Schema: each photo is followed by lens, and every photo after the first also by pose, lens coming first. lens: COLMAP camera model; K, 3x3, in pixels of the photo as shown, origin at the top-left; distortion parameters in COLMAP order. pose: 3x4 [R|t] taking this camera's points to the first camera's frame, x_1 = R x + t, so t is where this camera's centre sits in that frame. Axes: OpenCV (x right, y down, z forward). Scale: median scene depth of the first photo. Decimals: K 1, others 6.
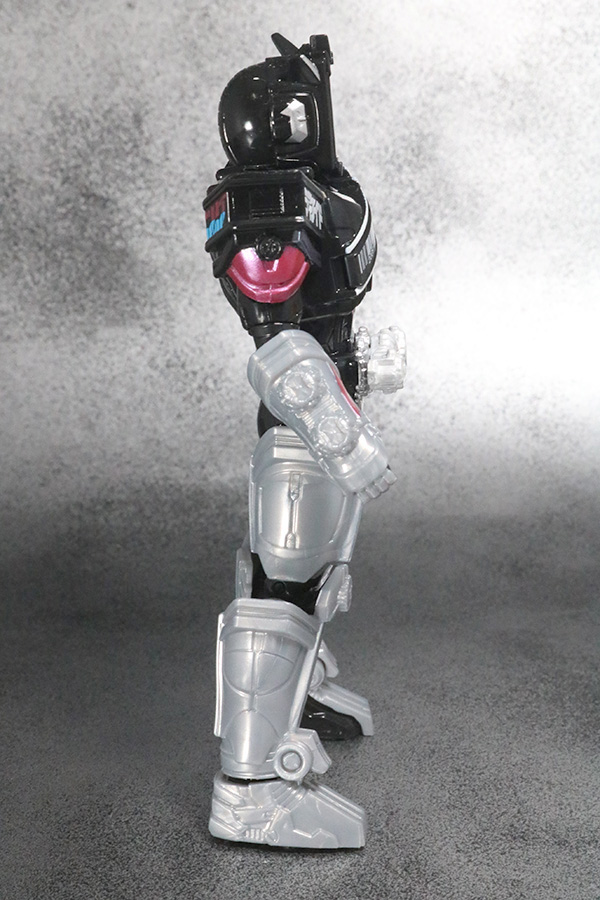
lens RADIAL K [[1832.8, 0, 322.4], [0, 1832.8, 463.6], [0, 0, 1]] dist [0.012875, 0.000000]
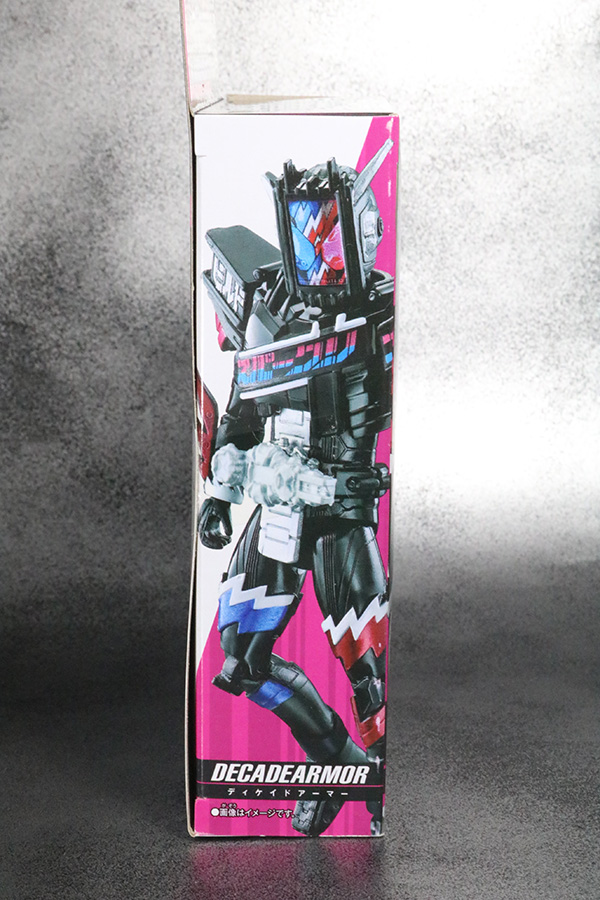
lens RADIAL K [[2143.0, 0, 324.2], [0, 2143.0, 459.0], [0, 0, 1]] dist [0.049504, 0.000000]
pose [[0.998286, -0.043034, 0.039652, 0.006190], [0.045081, 0.997615, -0.052266, 0.009957], [-0.037309, 0.053964, 0.997846, -0.281934]]
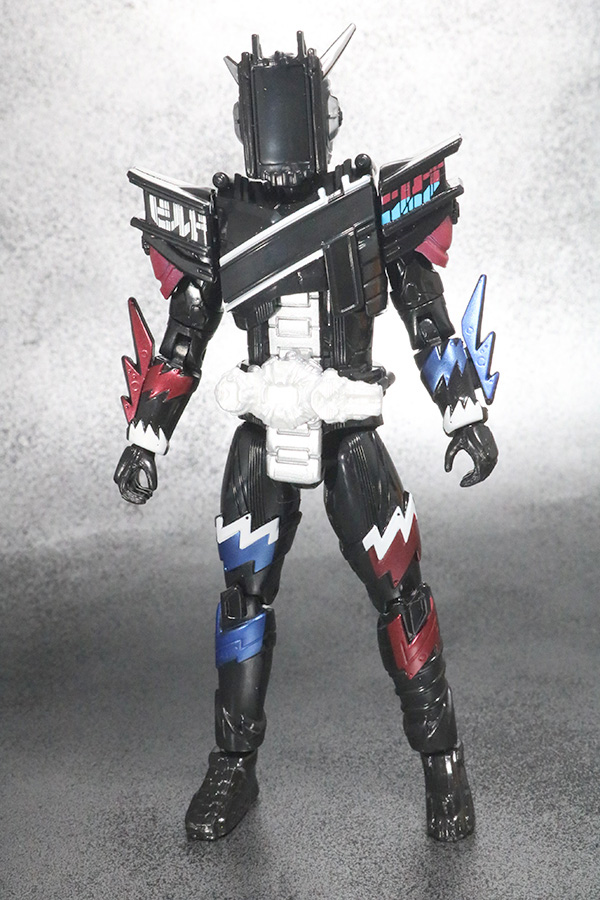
lens RADIAL K [[1829.6, 0, 316.9], [0, 1829.6, 465.6], [0, 0, 1]] dist [0.010357, 0.000000]
pose [[0.989155, -0.093804, 0.113020, -0.020799], [0.095806, 0.995323, -0.012402, -0.005900], [-0.111328, 0.023095, 0.993515, 0.071418]]
